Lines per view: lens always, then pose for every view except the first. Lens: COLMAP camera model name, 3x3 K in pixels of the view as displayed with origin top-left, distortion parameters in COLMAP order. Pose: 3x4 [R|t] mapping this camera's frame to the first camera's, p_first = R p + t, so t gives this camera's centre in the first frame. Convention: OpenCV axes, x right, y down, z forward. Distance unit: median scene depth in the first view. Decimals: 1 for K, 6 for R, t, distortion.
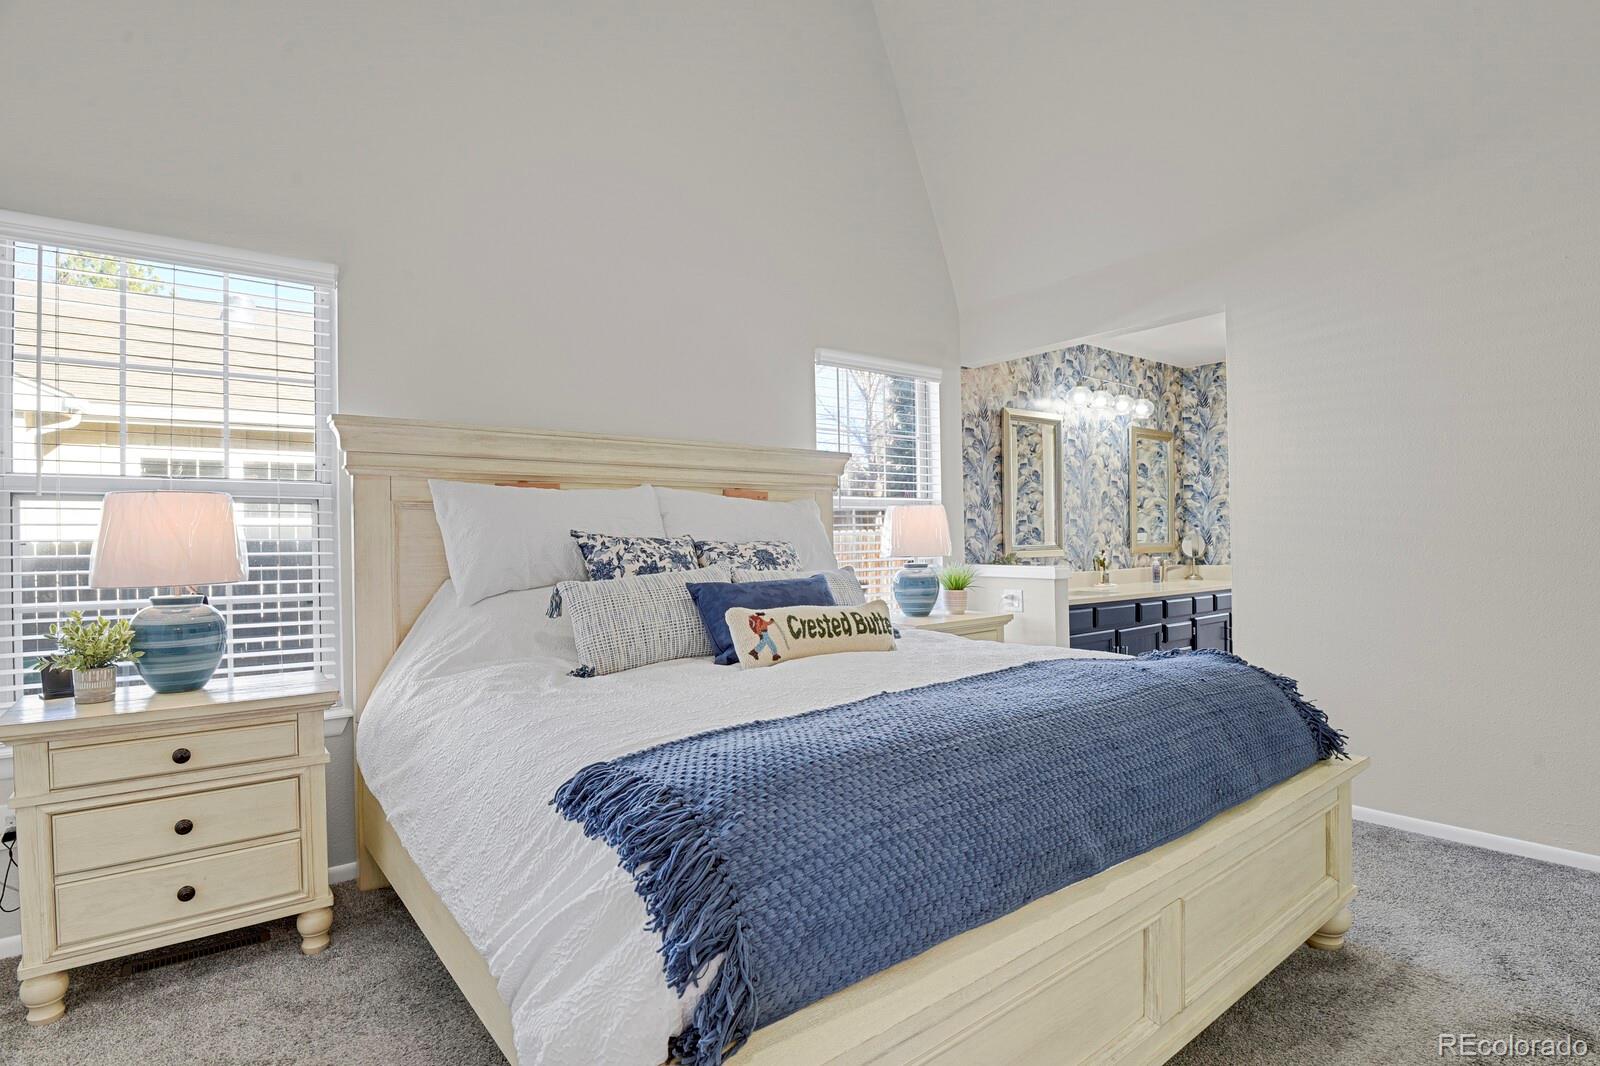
lens RADIAL K [[779.3, 0, 803.3], [0, 779.3, 539.2], [0, 0, 1]] dist [-0.023677, -0.005807]
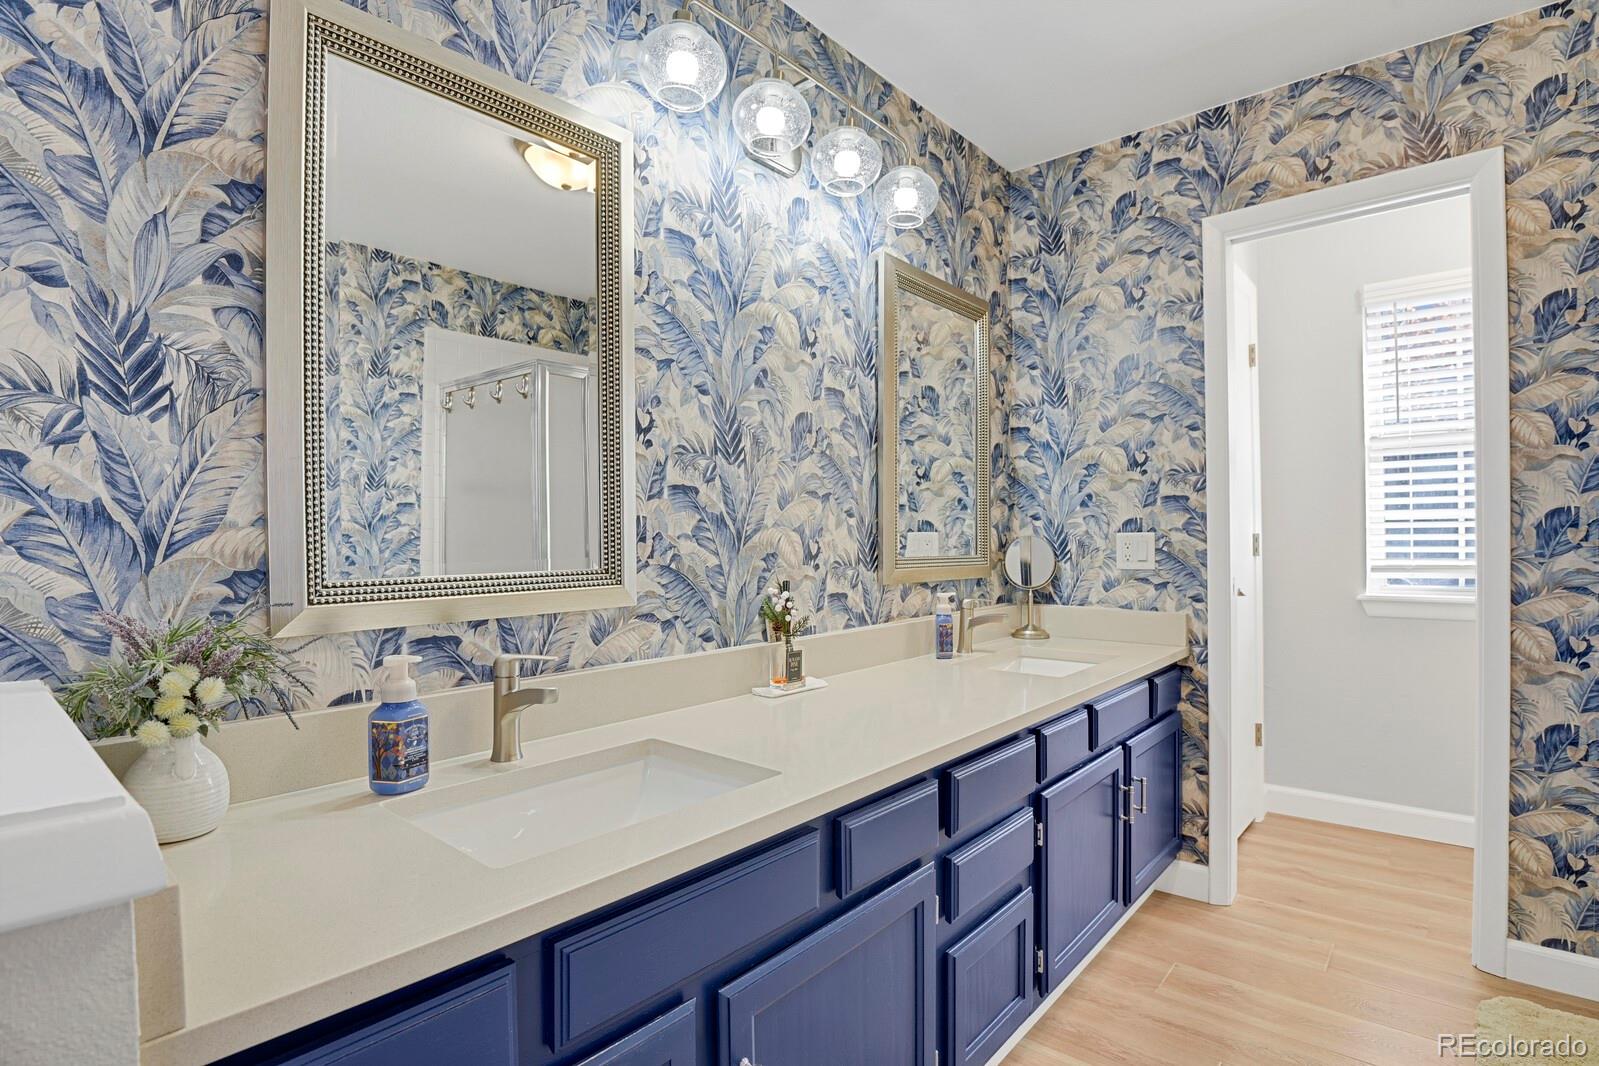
lens RADIAL K [[778.8, 0, 802.8], [0, 778.8, 539.2], [0, 0, 1]] dist [-0.023677, -0.005807]
pose [[0.979928, 0.005678, 0.199271, 0.290034], [-0.005850, 0.999983, 0.000272, -0.003866], [-0.199266, -0.001432, 0.979944, 0.594647]]
